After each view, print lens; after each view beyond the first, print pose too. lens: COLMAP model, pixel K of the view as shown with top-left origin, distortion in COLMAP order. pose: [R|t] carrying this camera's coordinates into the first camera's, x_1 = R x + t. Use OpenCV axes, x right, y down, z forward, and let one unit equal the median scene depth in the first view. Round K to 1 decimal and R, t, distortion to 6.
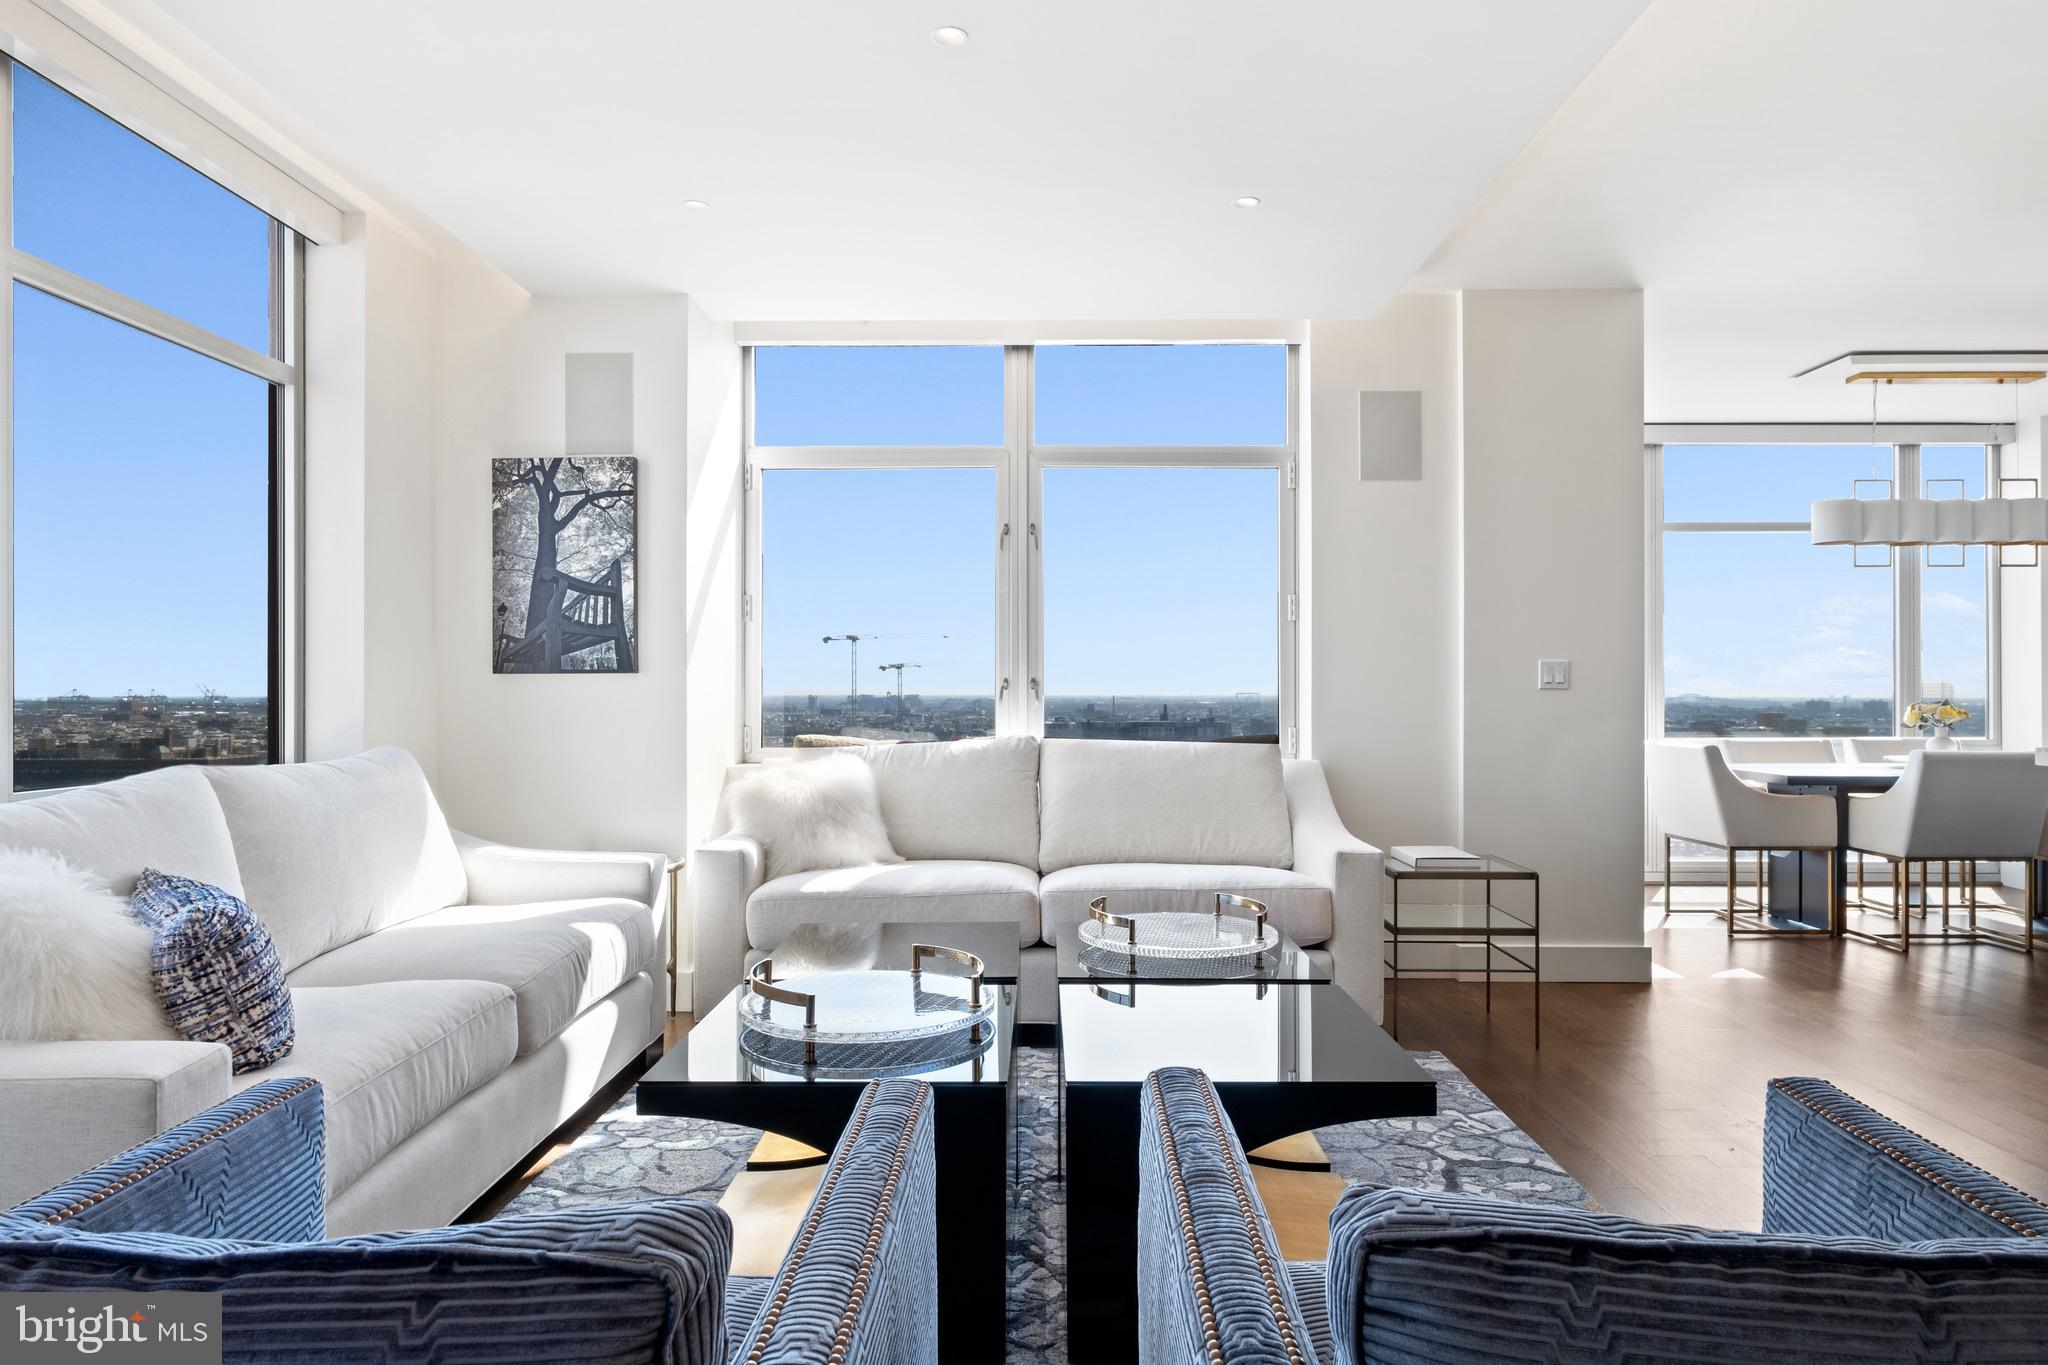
lens RADIAL K [[1214.5, 0, 1024.0], [0, 1214.5, 682.5], [0, 0, 1]] dist [-0.006951, -0.000871]
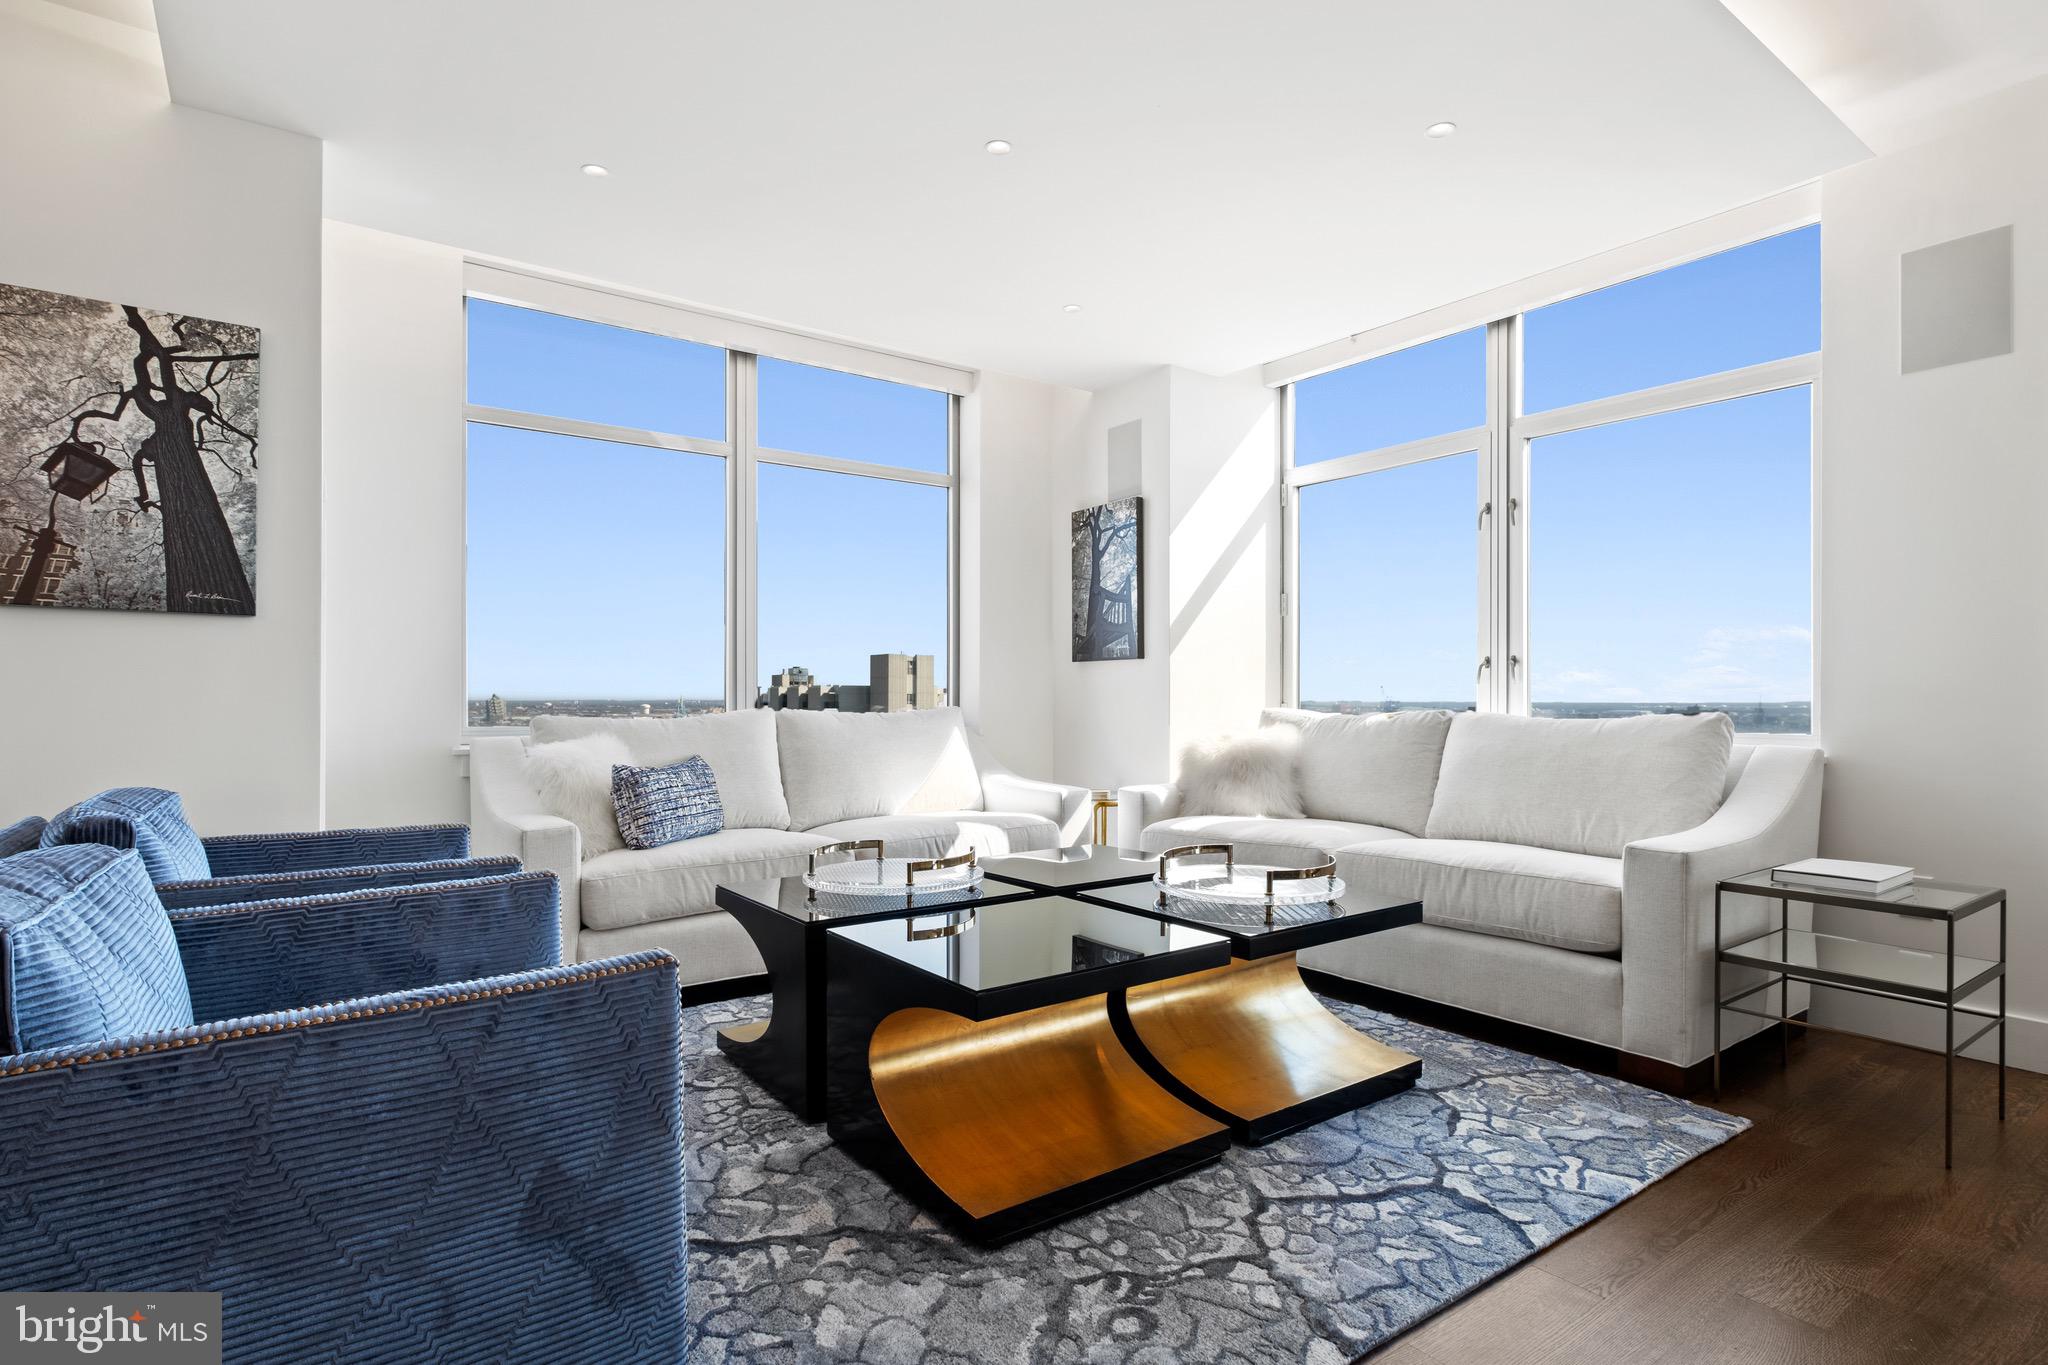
lens RADIAL K [[1034.1, 0, 1024.0], [0, 1034.1, 682.5], [0, 0, 1]] dist [-0.001461, -0.001318]
pose [[0.608464, -0.010215, -0.793516, 0.500401], [0.004418, 0.999945, -0.009485, 0.028540], [0.793569, 0.002266, 0.608476, 0.209833]]
